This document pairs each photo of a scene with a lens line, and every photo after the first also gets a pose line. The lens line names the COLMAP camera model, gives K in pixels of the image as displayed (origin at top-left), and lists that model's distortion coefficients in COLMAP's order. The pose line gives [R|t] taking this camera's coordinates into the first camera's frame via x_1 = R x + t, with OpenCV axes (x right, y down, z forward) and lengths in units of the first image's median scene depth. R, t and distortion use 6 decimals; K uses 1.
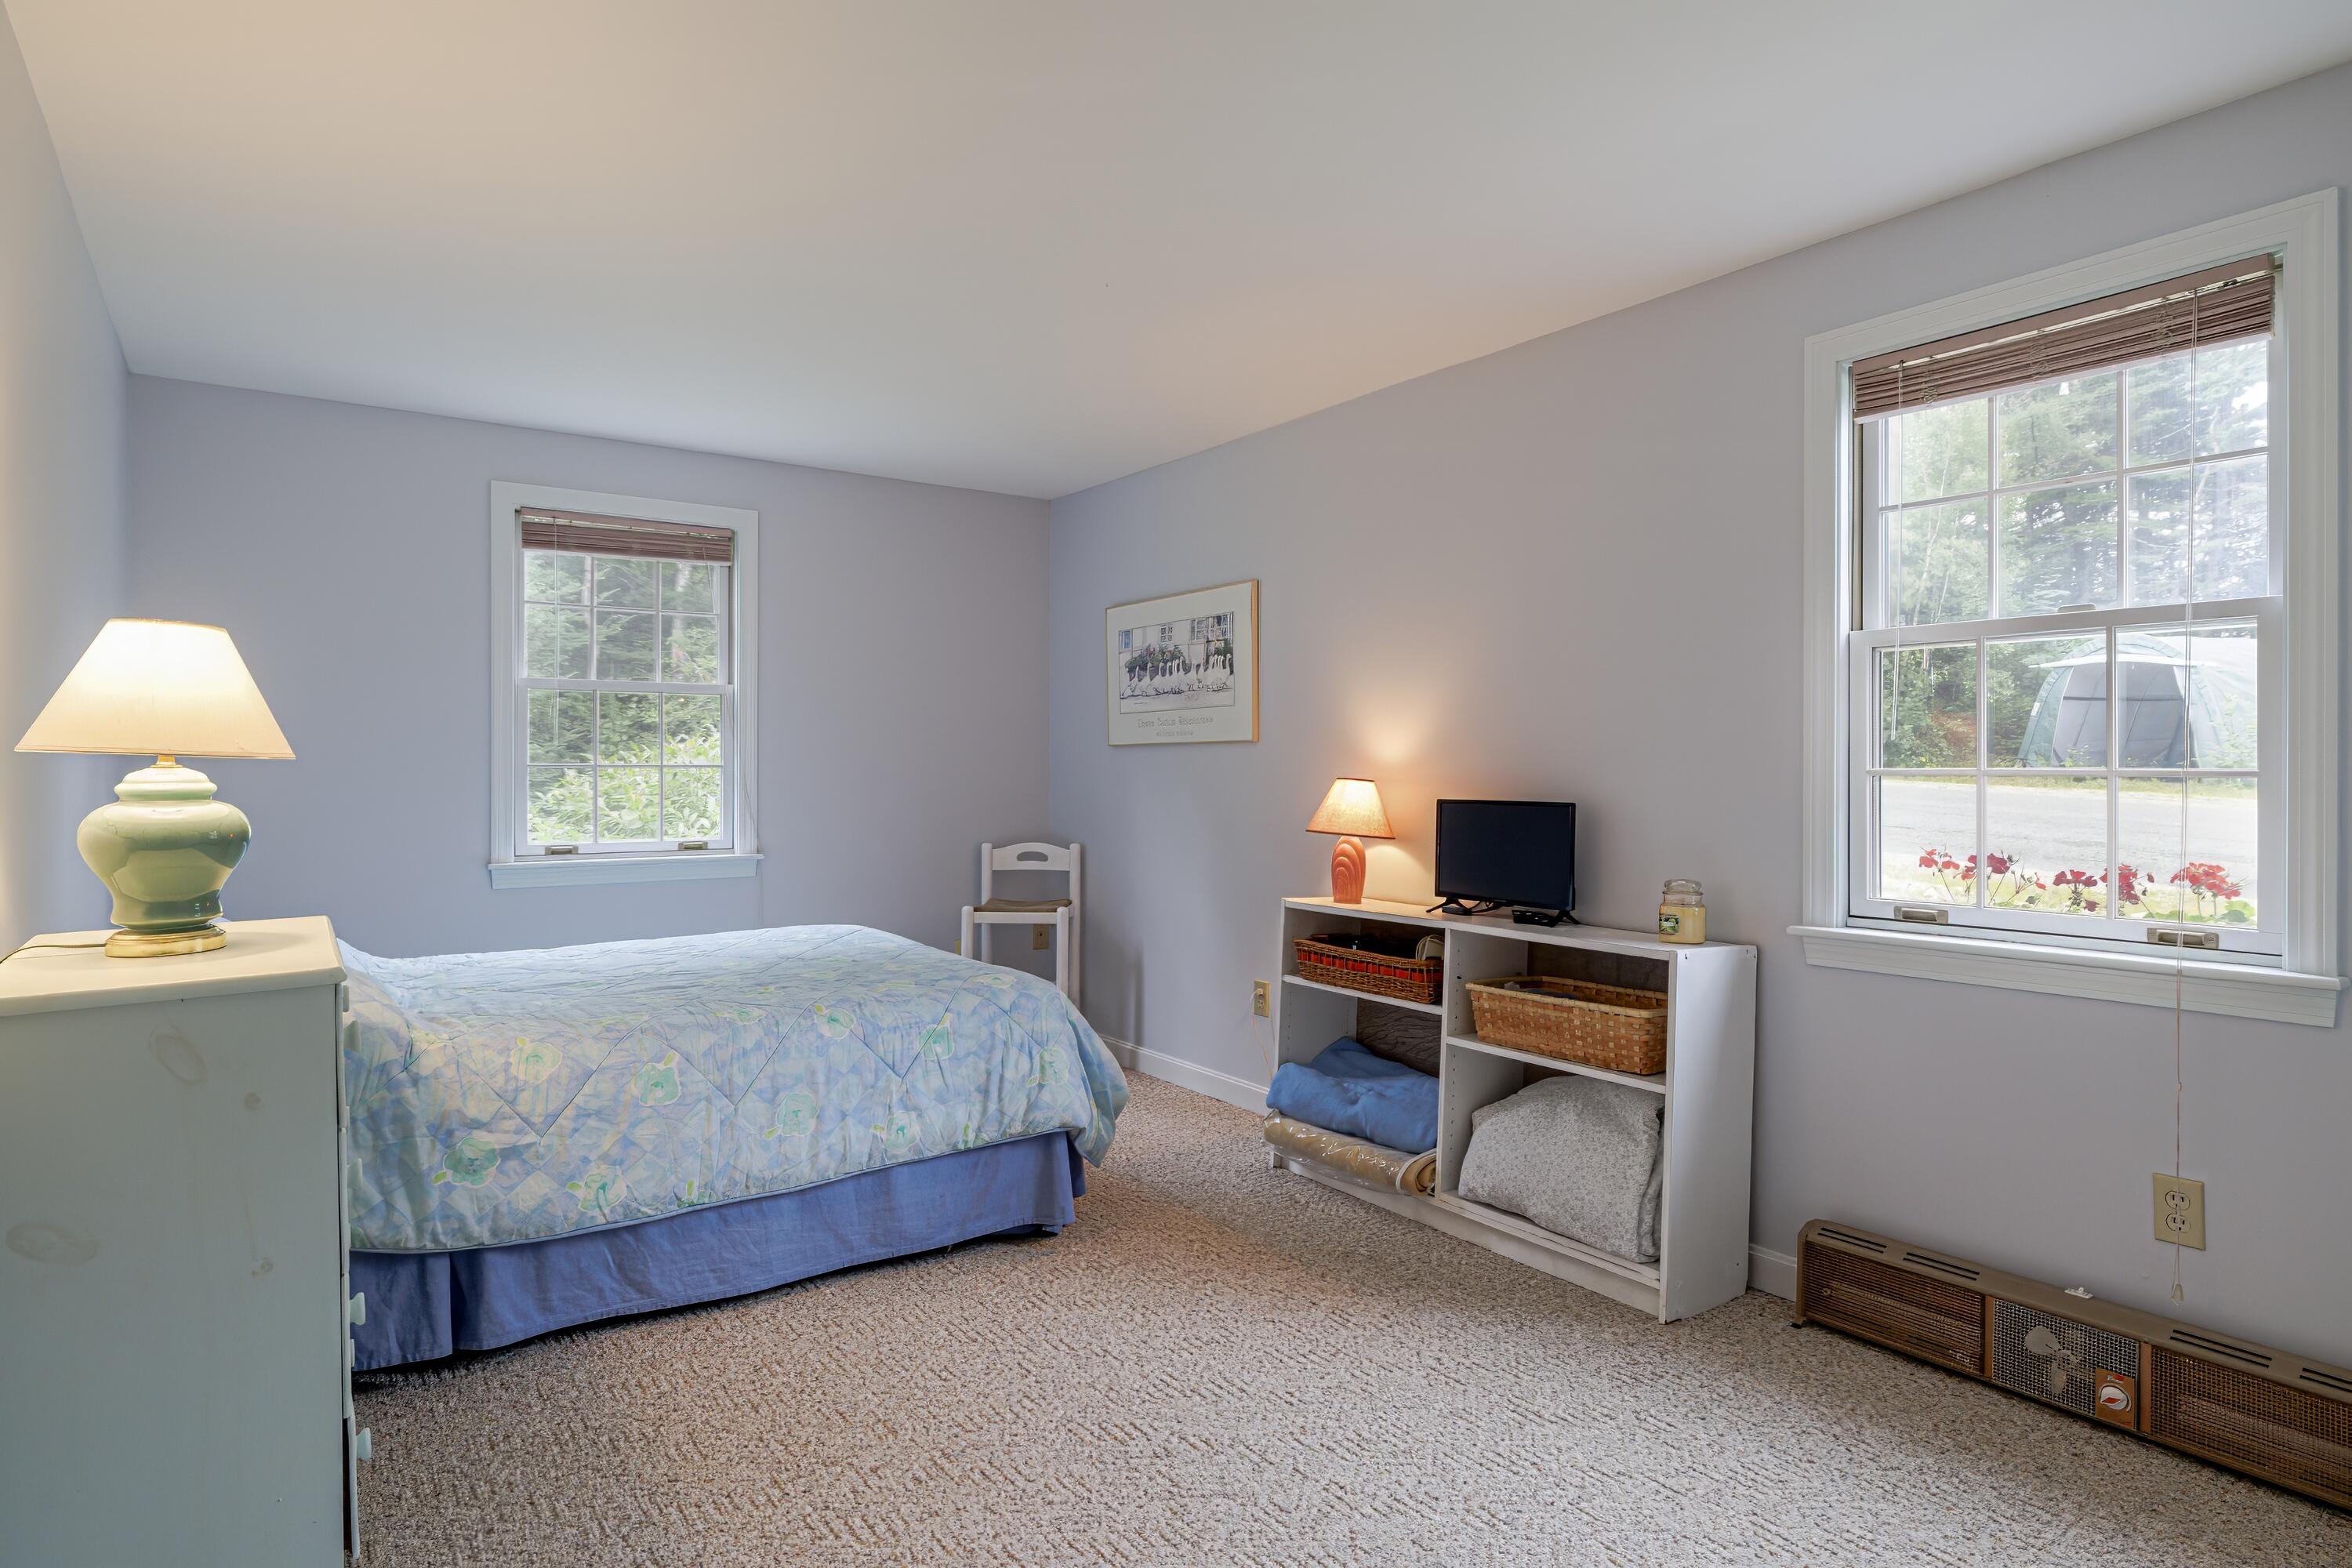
lens RADIAL K [[1234.1, 0, 1176.0], [0, 1234.1, 784.0], [0, 0, 1]] dist [-0.001168, 0.000022]
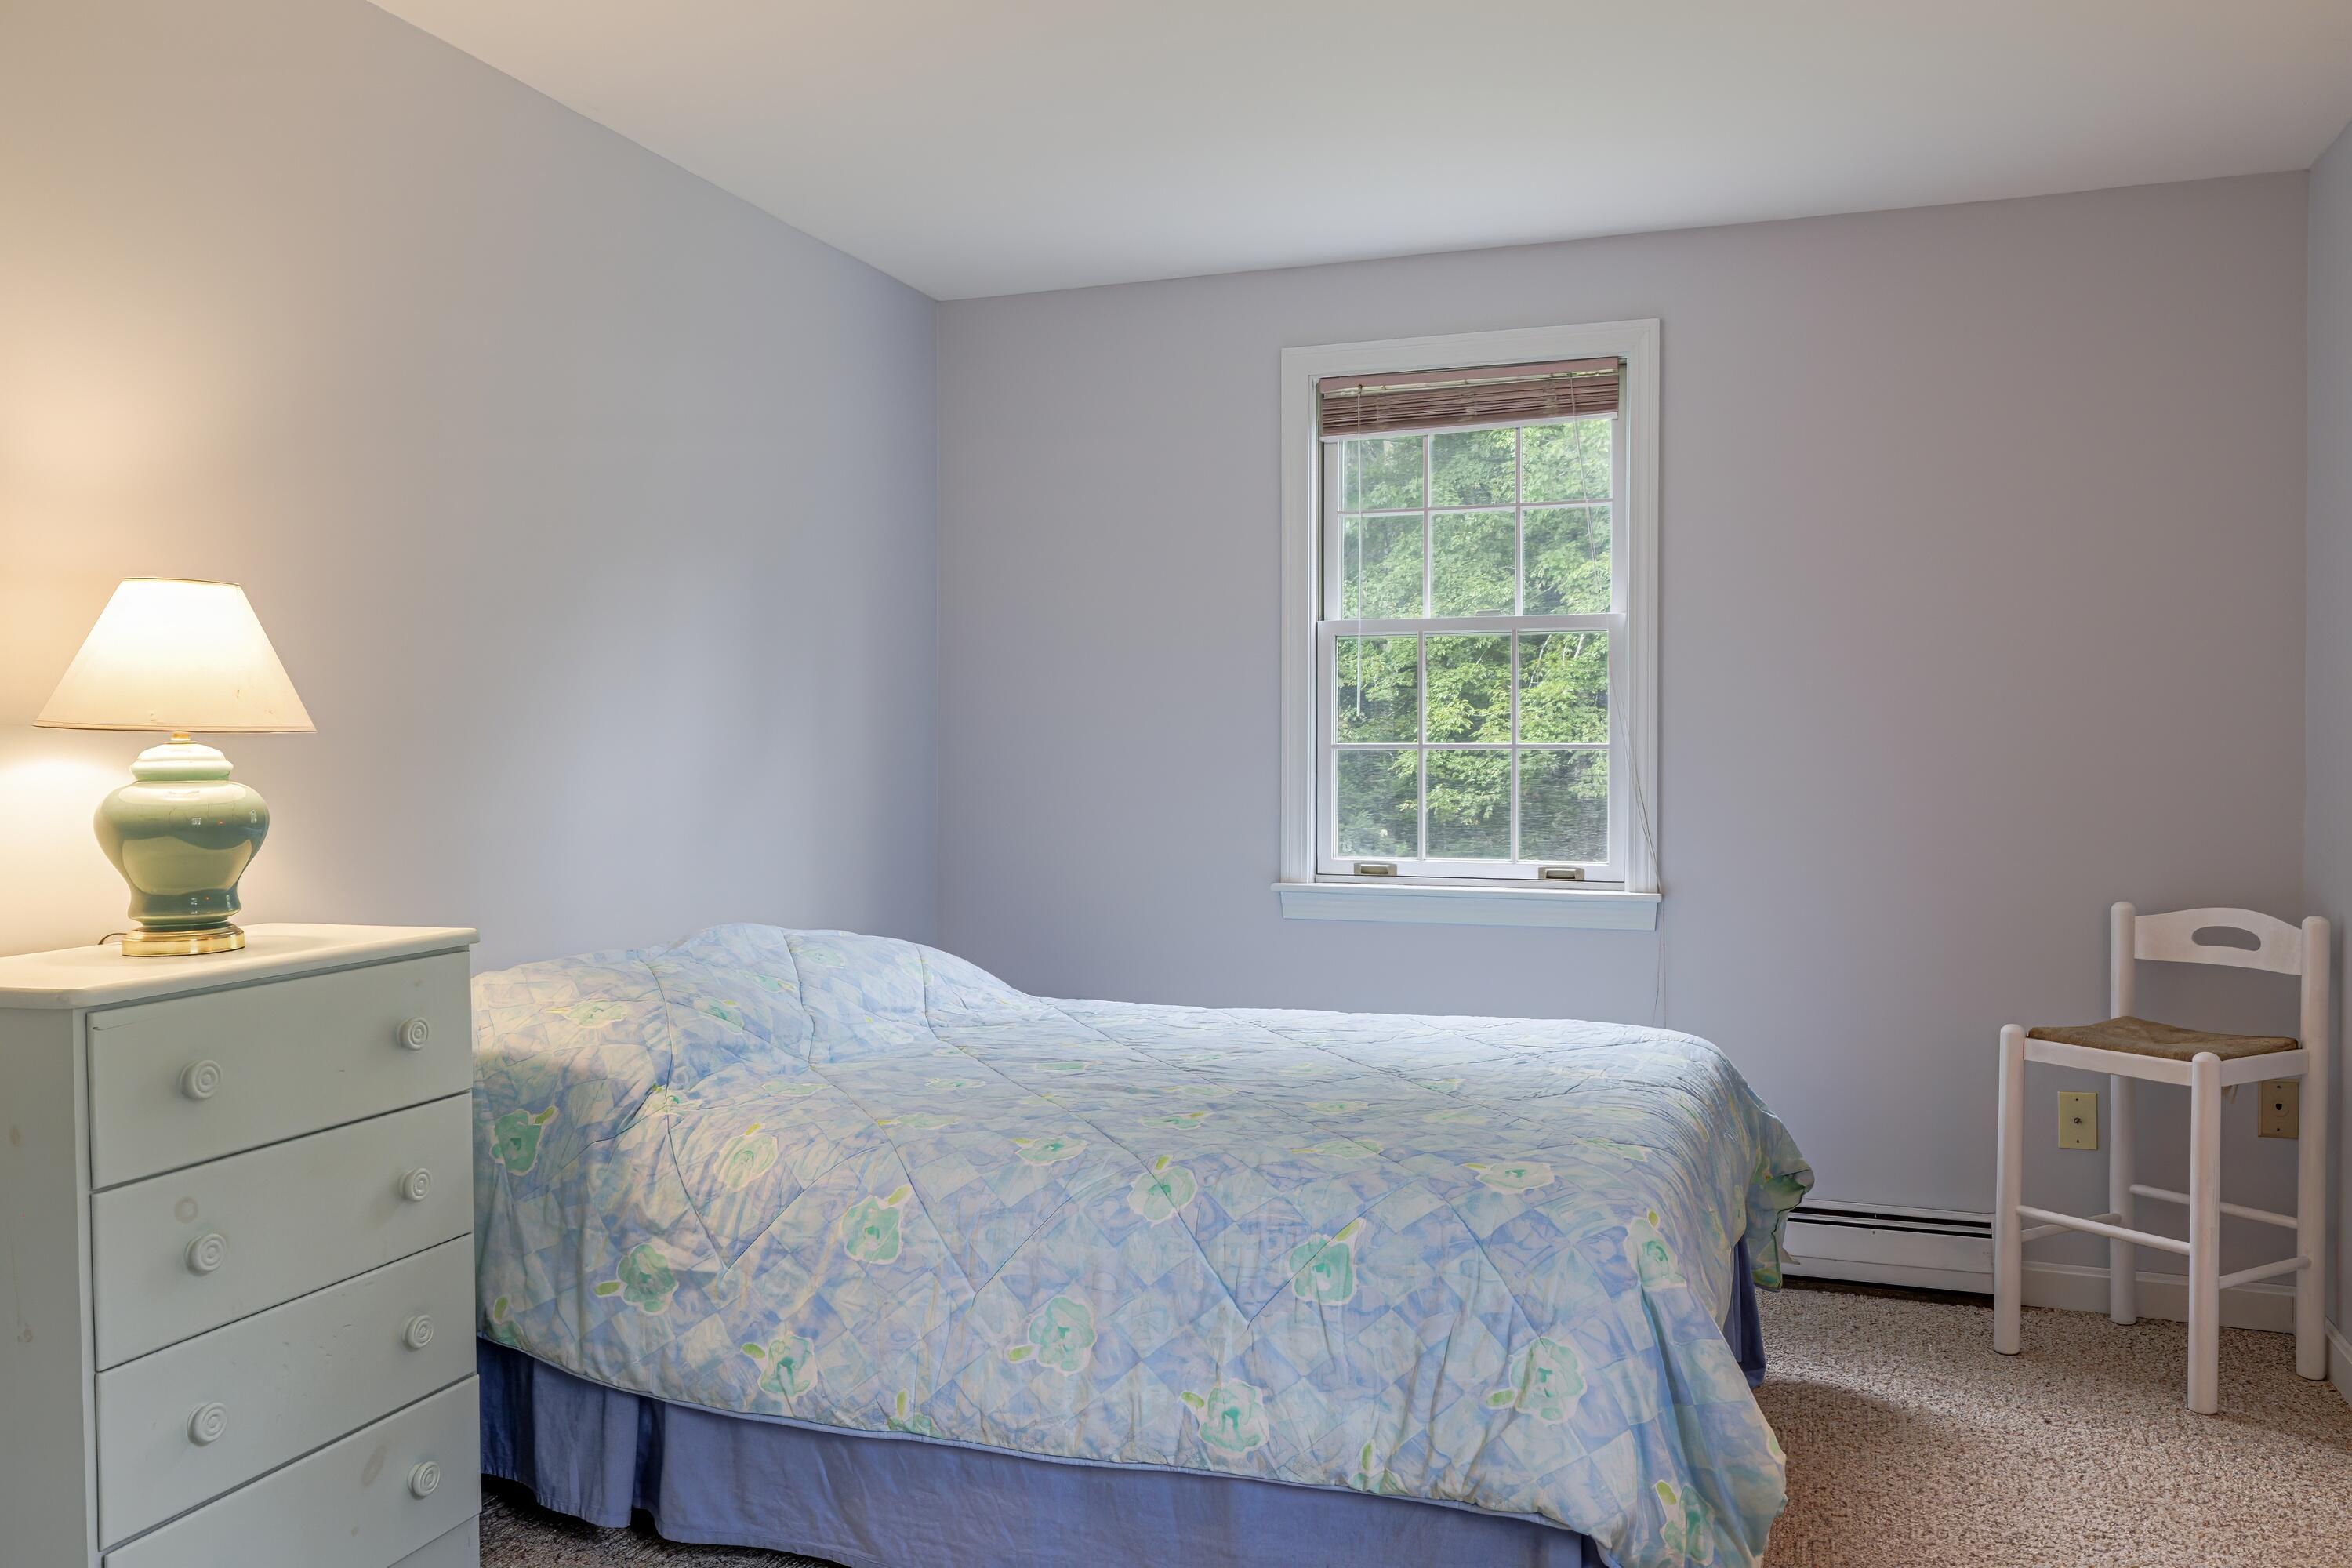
lens RADIAL K [[1797.7, 0, 1176.0], [0, 1797.7, 784.0], [0, 0, 1]] dist [-0.000828, -0.003149]
pose [[0.574986, 0.013794, -0.818047, 0.436076], [-0.011445, 0.999896, 0.008816, -0.002407], [0.818084, 0.004293, 0.575083, 0.571833]]
